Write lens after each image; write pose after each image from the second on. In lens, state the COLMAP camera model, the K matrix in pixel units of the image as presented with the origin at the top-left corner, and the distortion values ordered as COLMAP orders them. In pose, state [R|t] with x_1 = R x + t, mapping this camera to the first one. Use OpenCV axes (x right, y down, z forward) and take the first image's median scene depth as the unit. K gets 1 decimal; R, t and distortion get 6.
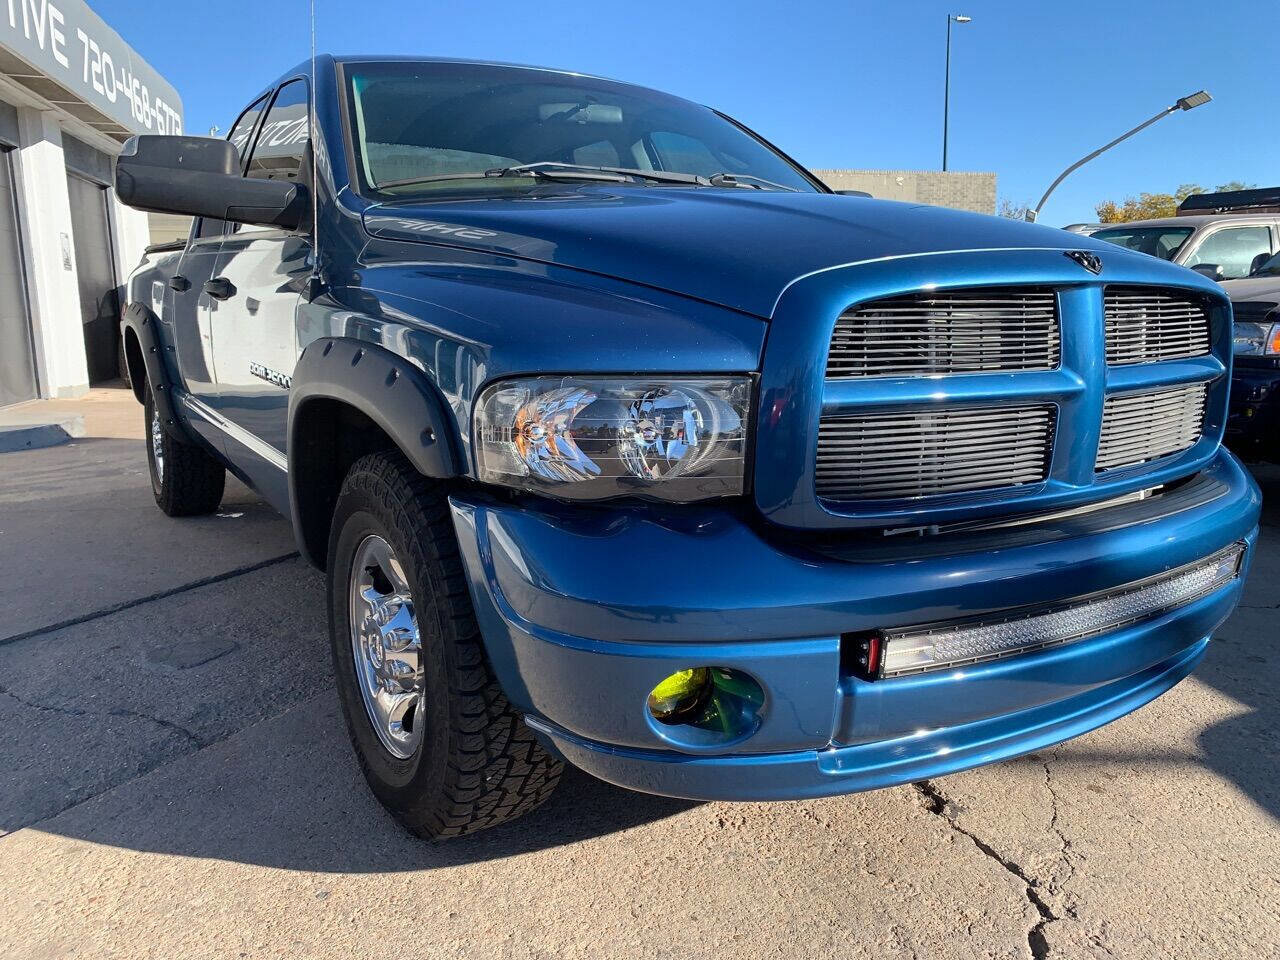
lens RADIAL K [[988.1, 0, 630.7], [0, 988.1, 481.1], [0, 0, 1]] dist [0.002271, 0.007469]
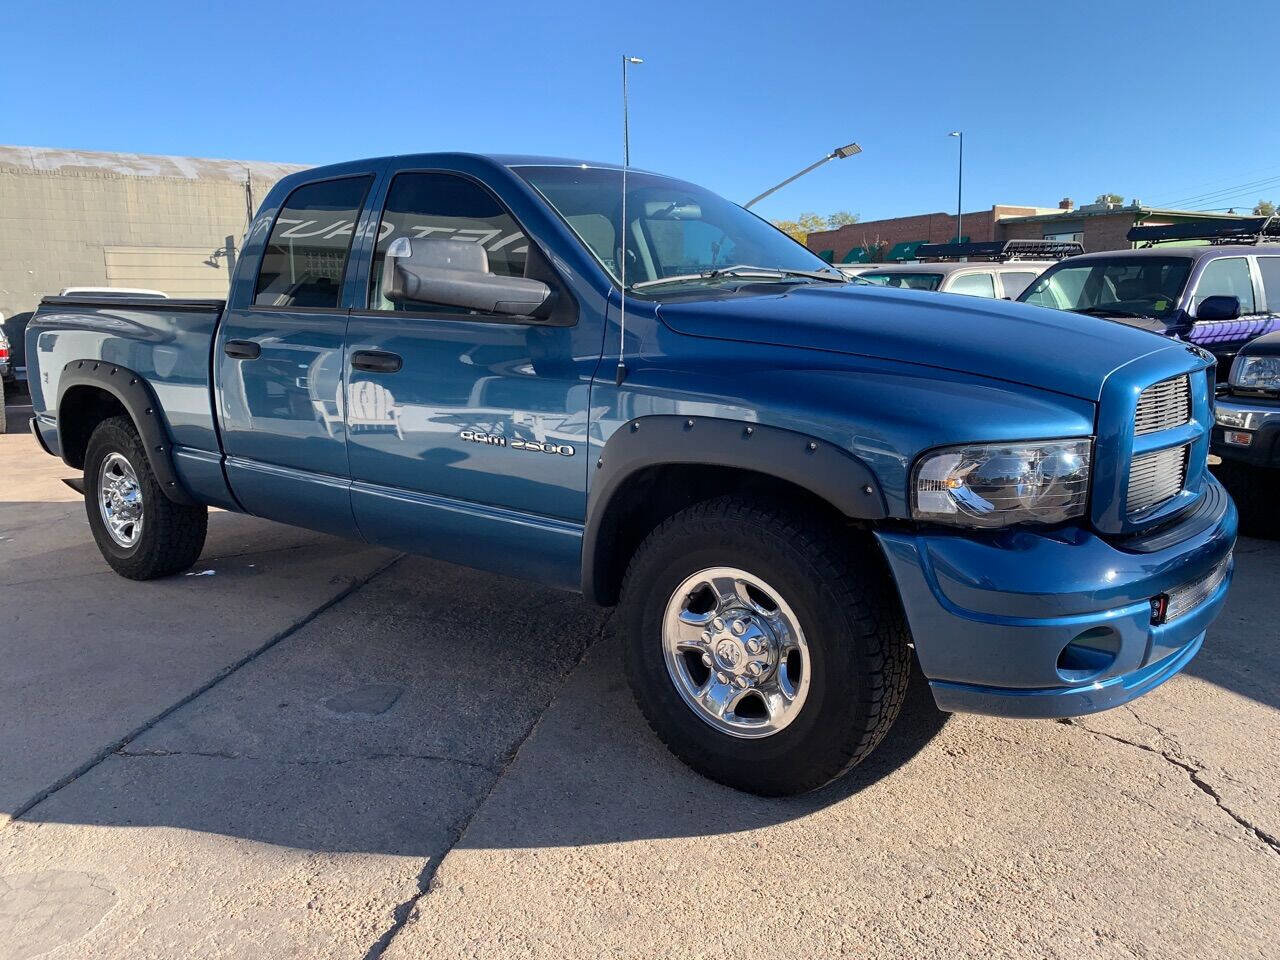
lens RADIAL K [[987.0, 0, 630.7], [0, 987.0, 475.4], [0, 0, 1]] dist [0.004876, 0.006120]
pose [[0.943628, -0.063261, 0.324907, -0.827649], [0.069581, 0.997545, -0.007859, -0.067022], [-0.323612, 0.030023, 0.945713, -0.186713]]
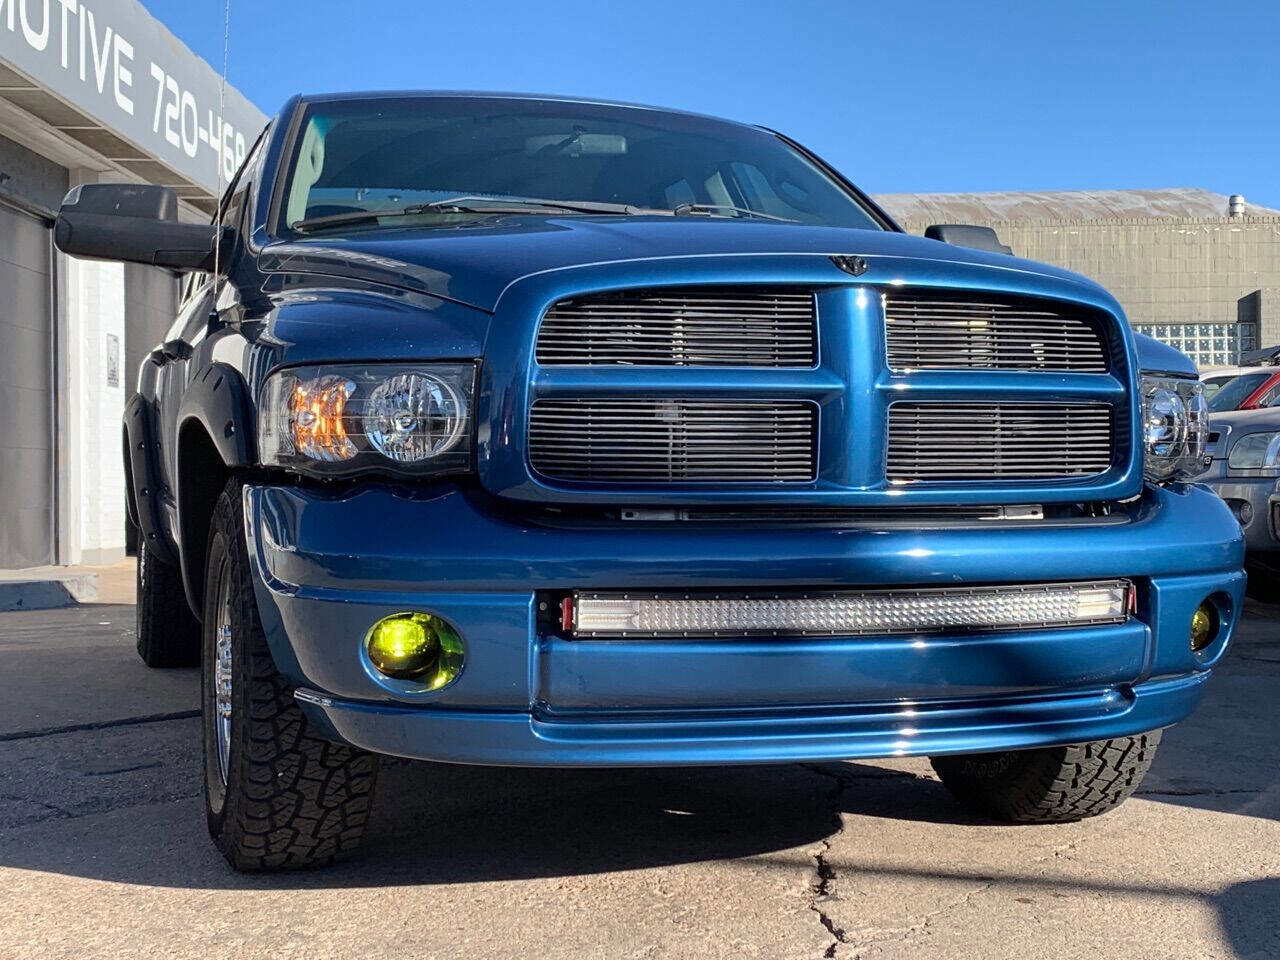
lens RADIAL K [[1779.8, 0, 611.8], [0, 1779.8, 460.9], [0, 0, 1]] dist [0.057755, 0.000000]
pose [[0.966427, 0.002521, -0.256928, 0.610825], [-0.049190, 0.983271, -0.175379, 0.270009], [0.252188, 0.182129, 0.950384, -0.665047]]
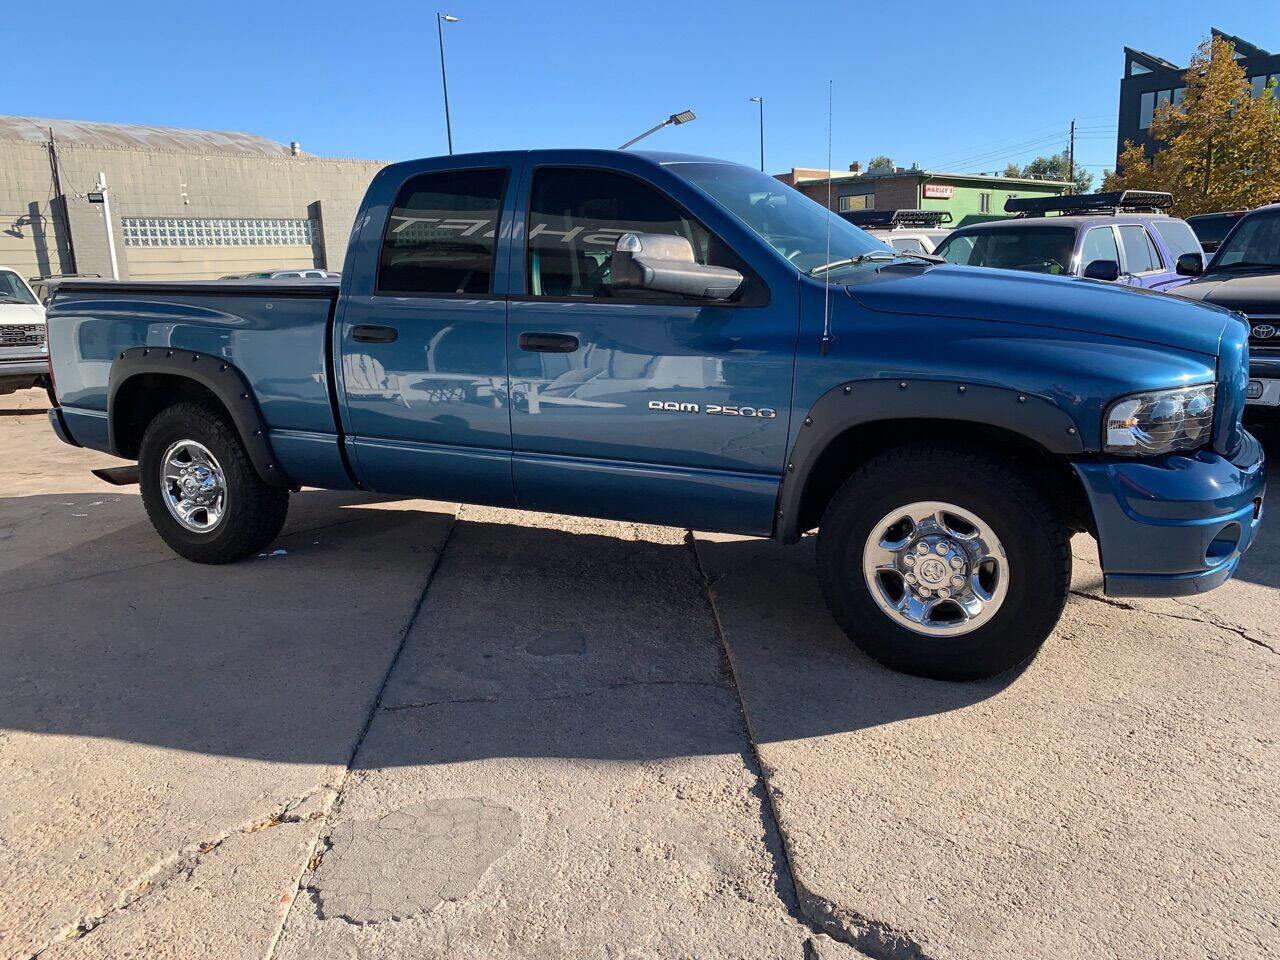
lens RADIAL K [[983.3, 0, 634.8], [0, 983.3, 476.7], [0, 0, 1]] dist [0.014712, -0.002427]
pose [[0.853863, -0.130686, 0.503825, -1.536794], [0.121565, 0.991267, 0.051099, -0.129799], [-0.506103, 0.017616, 0.862293, -0.134634]]
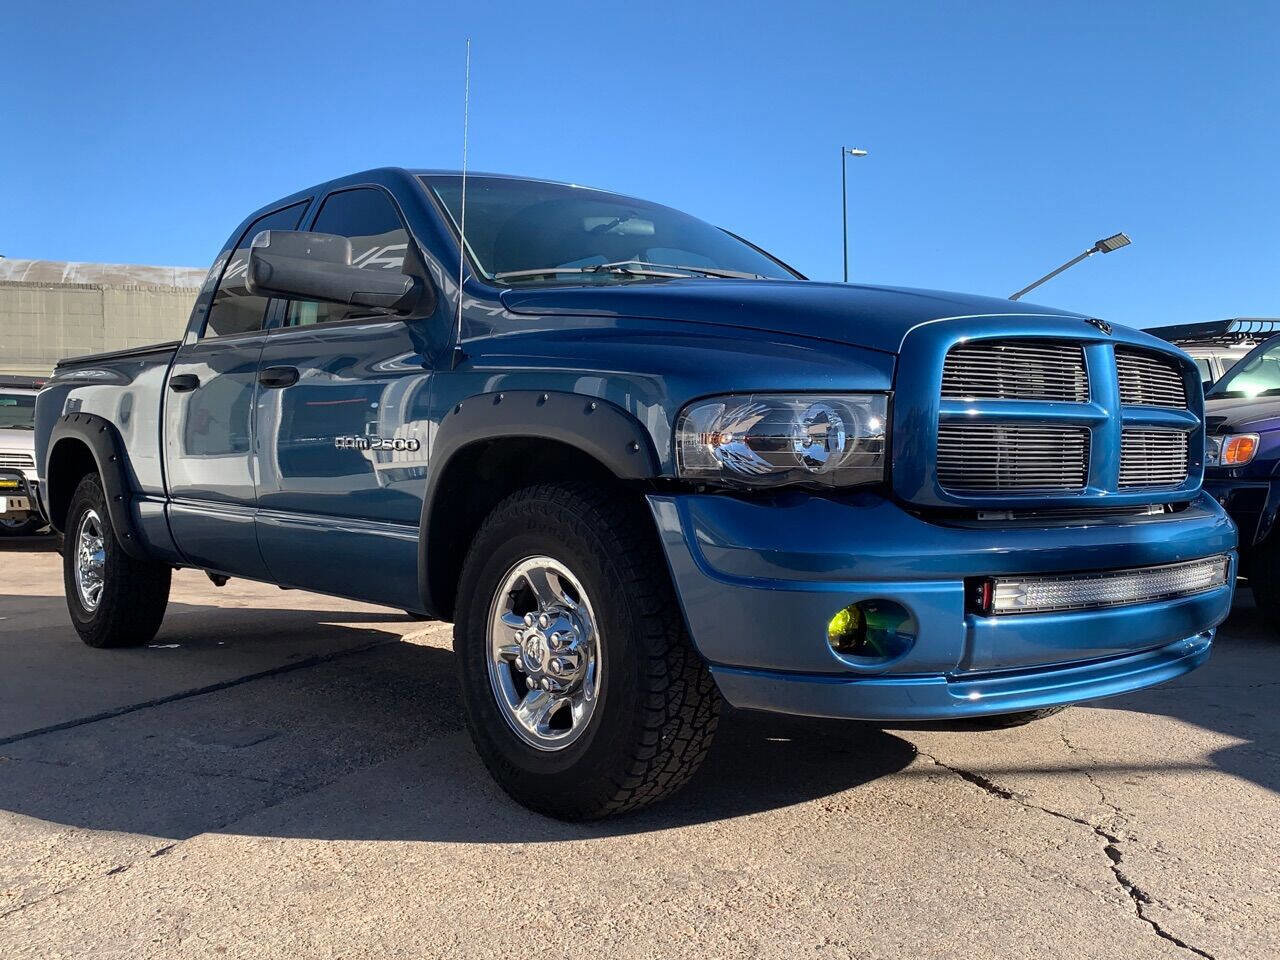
lens RADIAL K [[1248.9, 0, 614.6], [0, 1248.9, 471.4], [0, 0, 1]] dist [0.017530, 0.000000]
pose [[0.992551, -0.000297, 0.121833, -0.363063], [0.022080, 0.983875, -0.177487, 0.233687], [-0.119816, 0.178855, 0.976553, -0.499329]]
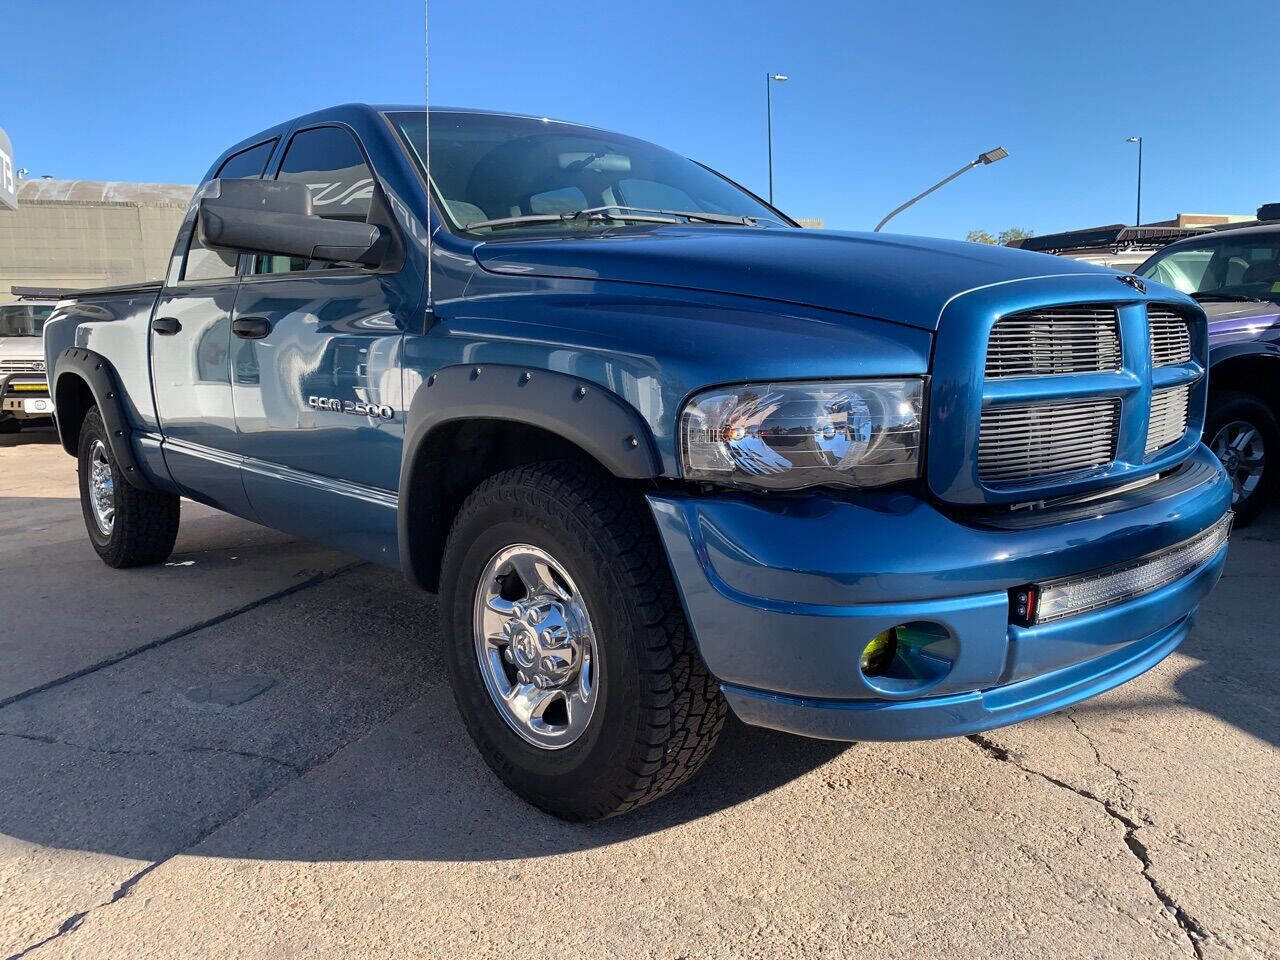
lens RADIAL K [[987.0, 0, 631.4], [0, 987.0, 479.0], [0, 0, 1]] dist [0.004876, 0.006120]
pose [[0.985005, -0.043204, 0.167027, -0.334356], [0.050784, 0.997852, -0.041380, 0.036730], [-0.164881, 0.049242, 0.985084, -0.094265]]
